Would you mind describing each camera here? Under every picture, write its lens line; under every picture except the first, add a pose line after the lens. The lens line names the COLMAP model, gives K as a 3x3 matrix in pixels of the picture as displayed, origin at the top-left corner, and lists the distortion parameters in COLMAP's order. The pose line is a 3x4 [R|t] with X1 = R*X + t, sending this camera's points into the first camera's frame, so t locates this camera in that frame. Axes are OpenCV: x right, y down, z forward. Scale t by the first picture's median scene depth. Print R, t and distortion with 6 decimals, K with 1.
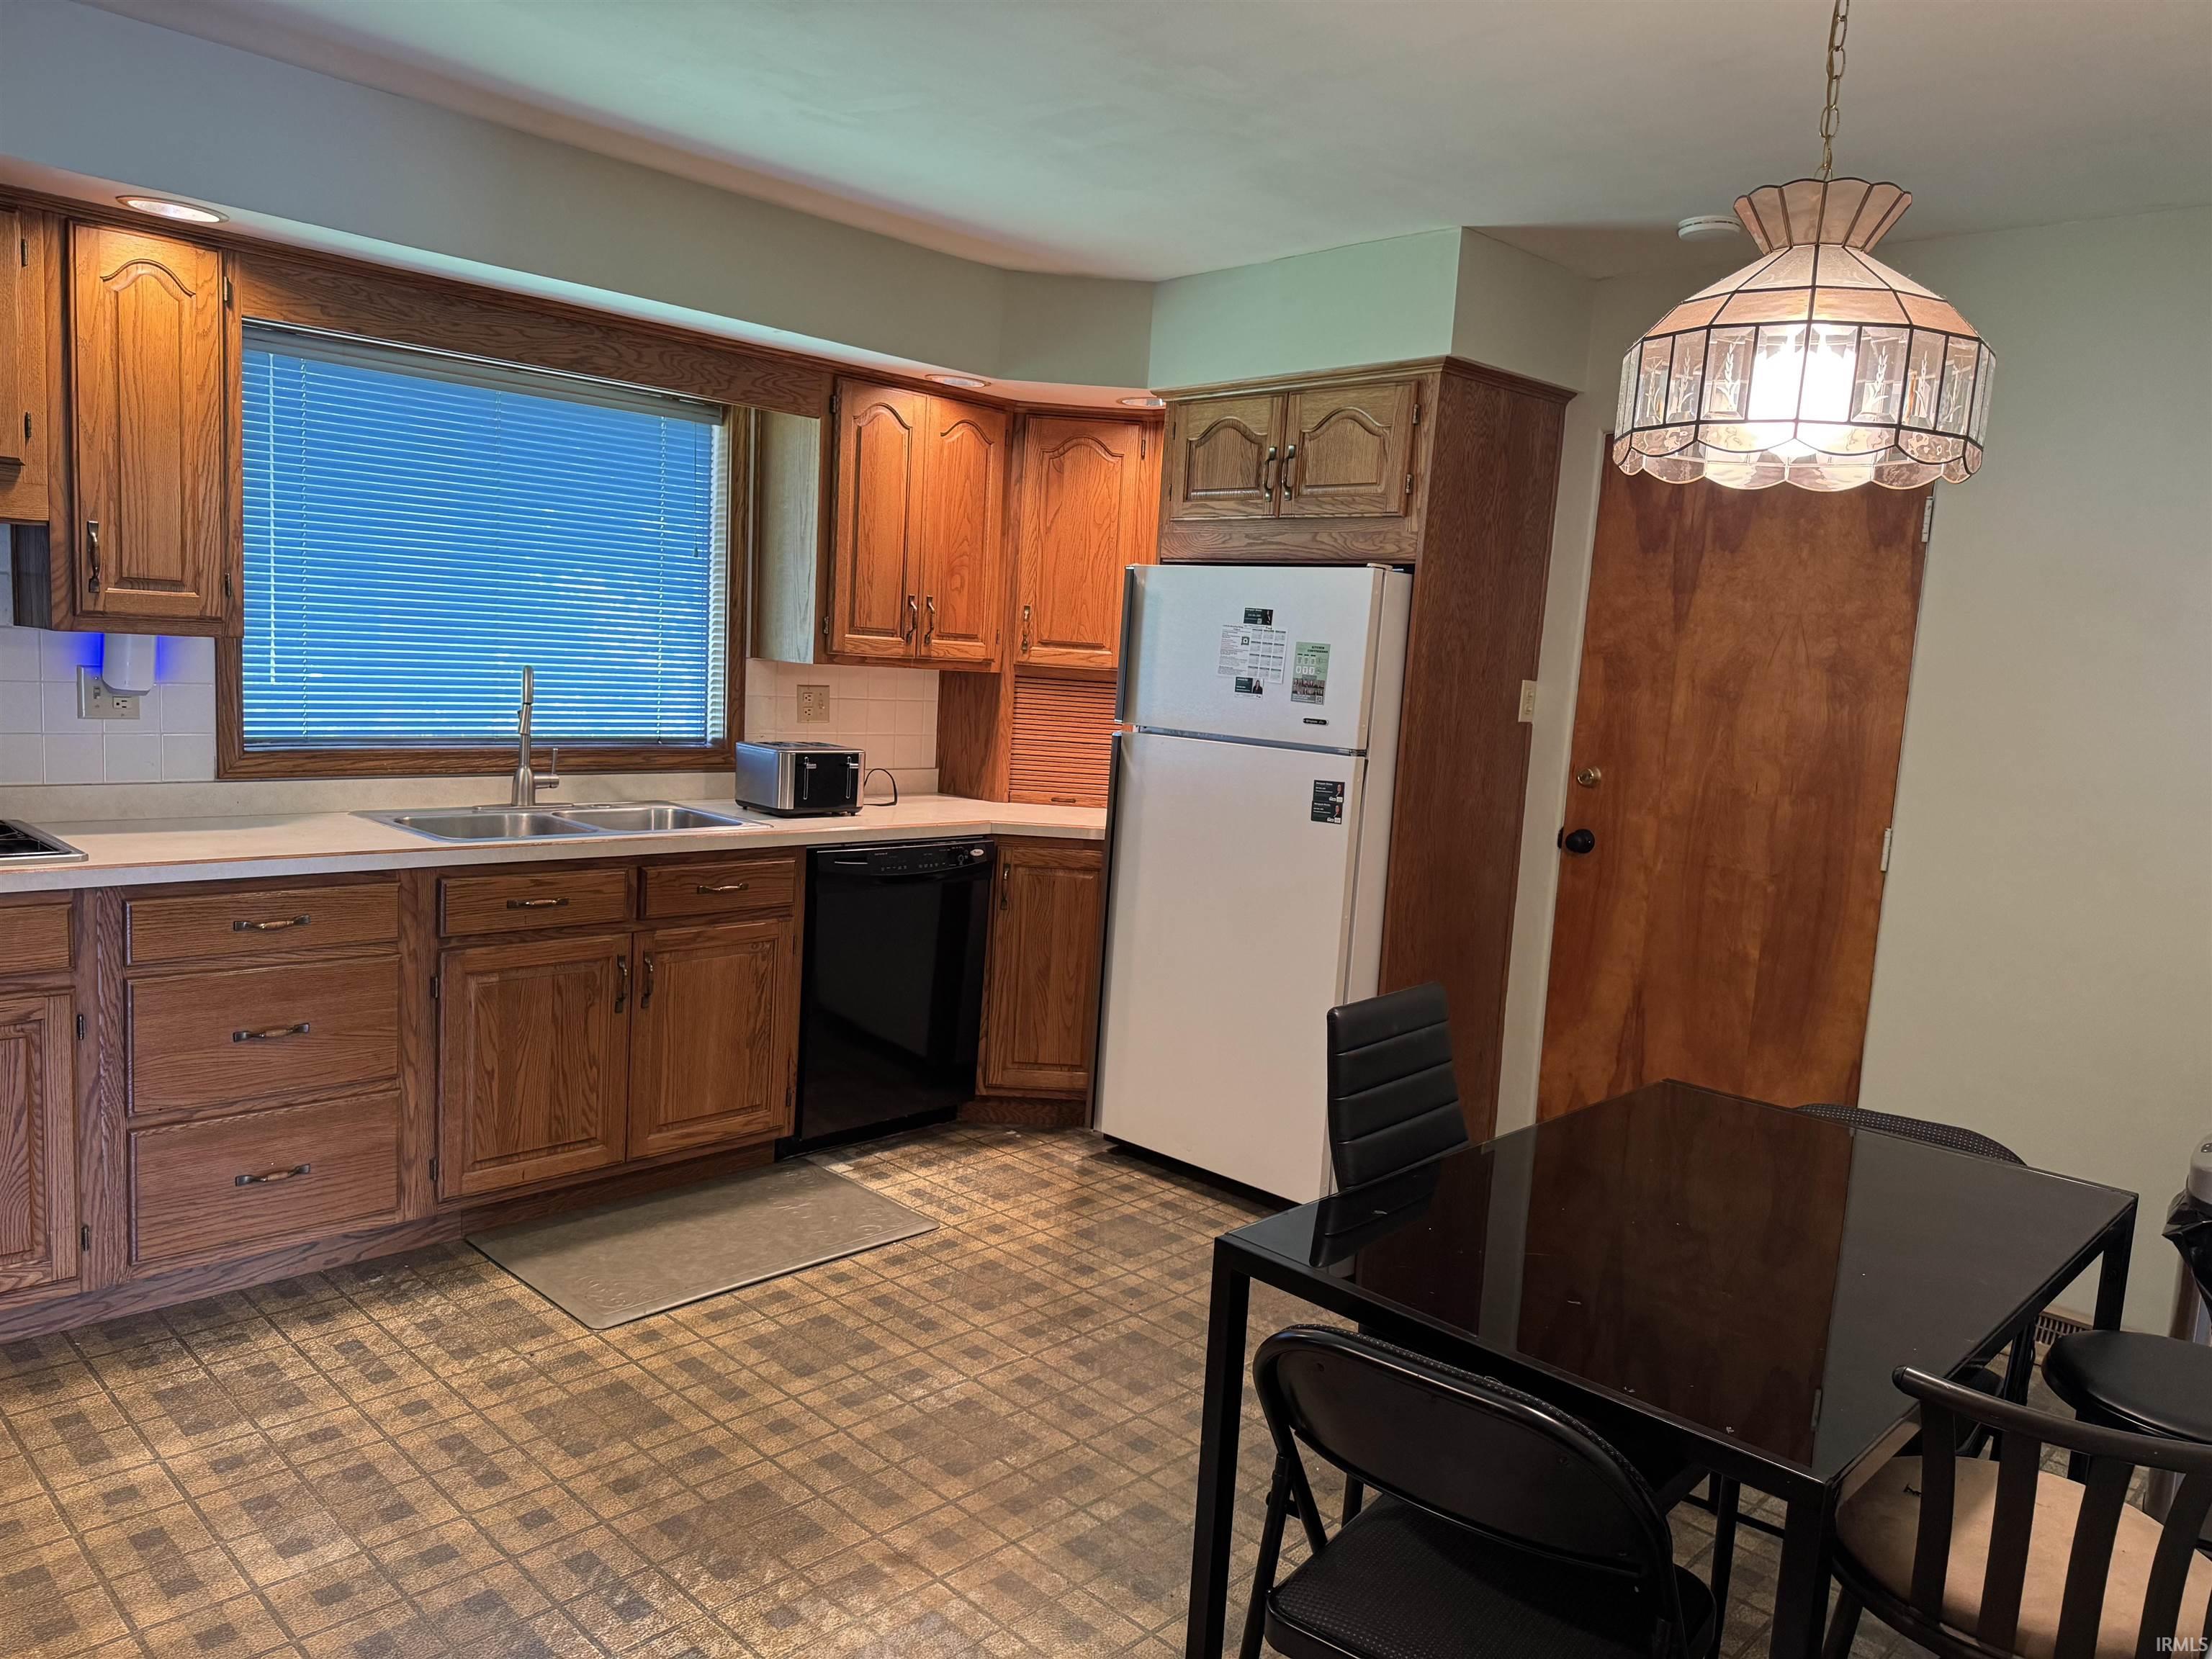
lens RADIAL K [[1555.2, 0, 1103.6], [0, 1555.2, 833.0], [0, 0, 1]] dist [0.016406, -0.018335]
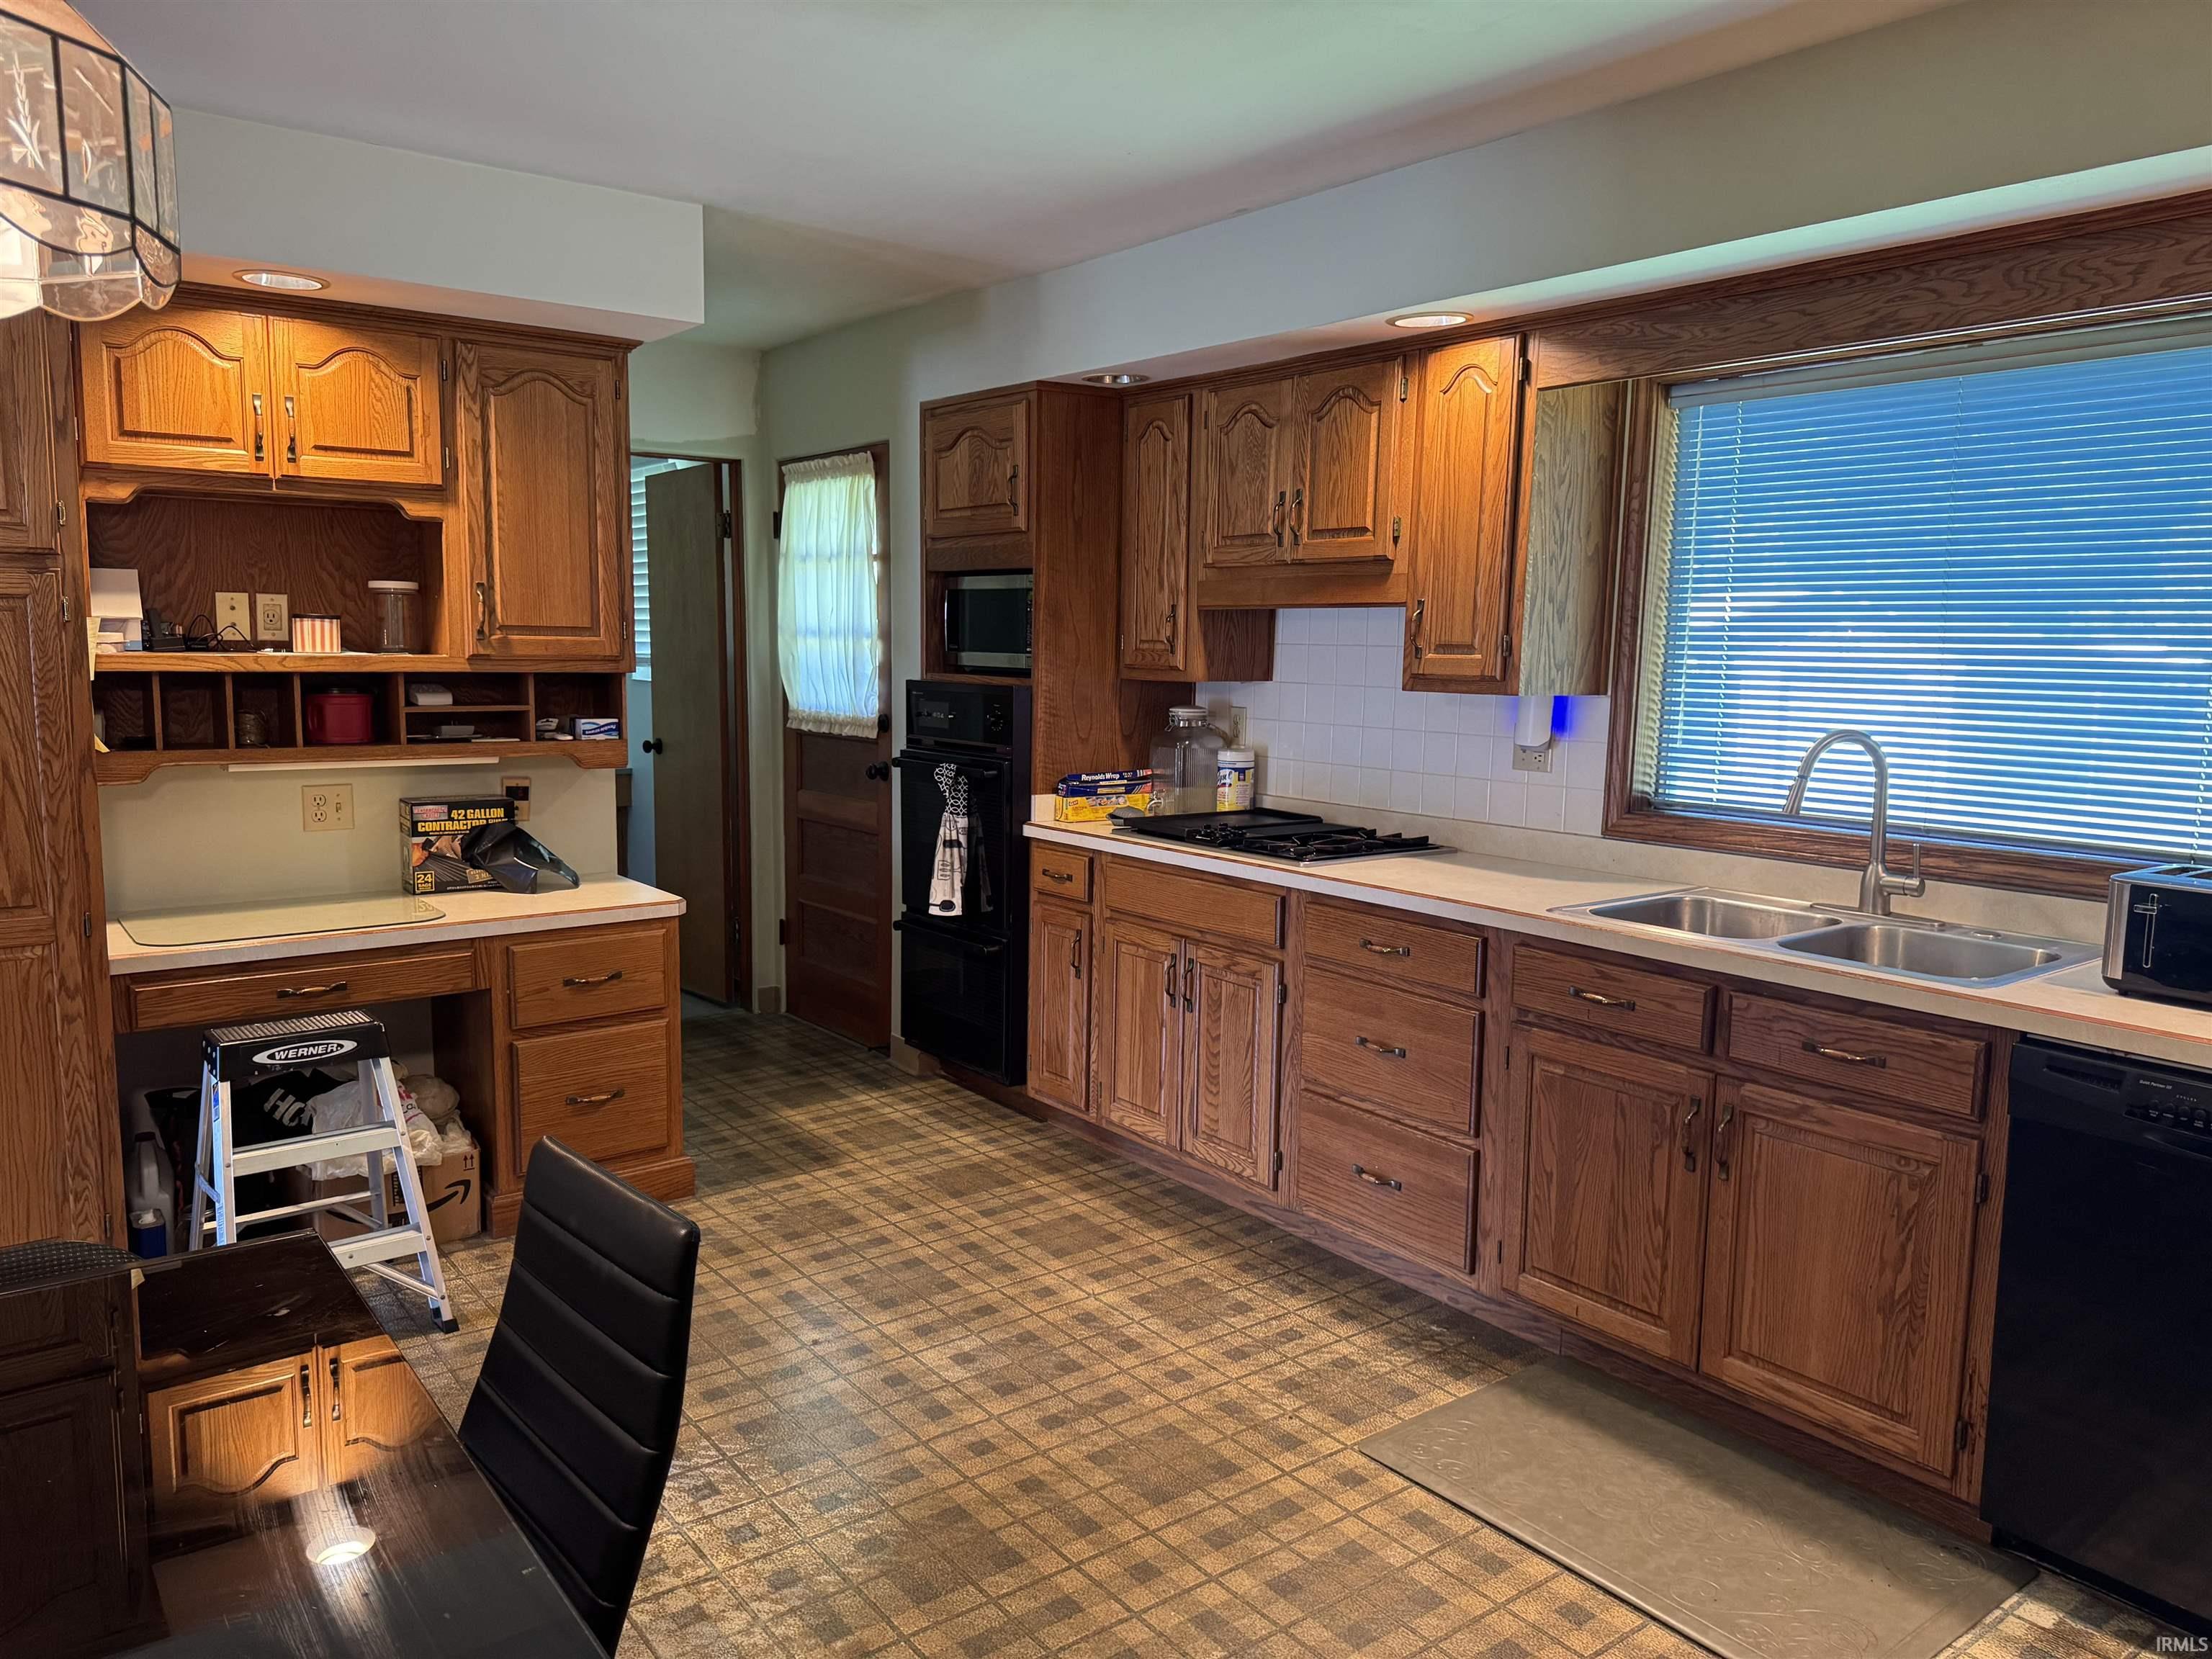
lens RADIAL K [[1555.2, 0, 1113.7], [0, 1555.2, 830.3], [0, 0, 1]] dist [0.016406, -0.018335]
pose [[-0.144375, 0.058264, -0.987806, 0.567043], [-0.147006, 0.985924, 0.079639, -0.082580], [0.978542, 0.156711, -0.133777, 0.939141]]
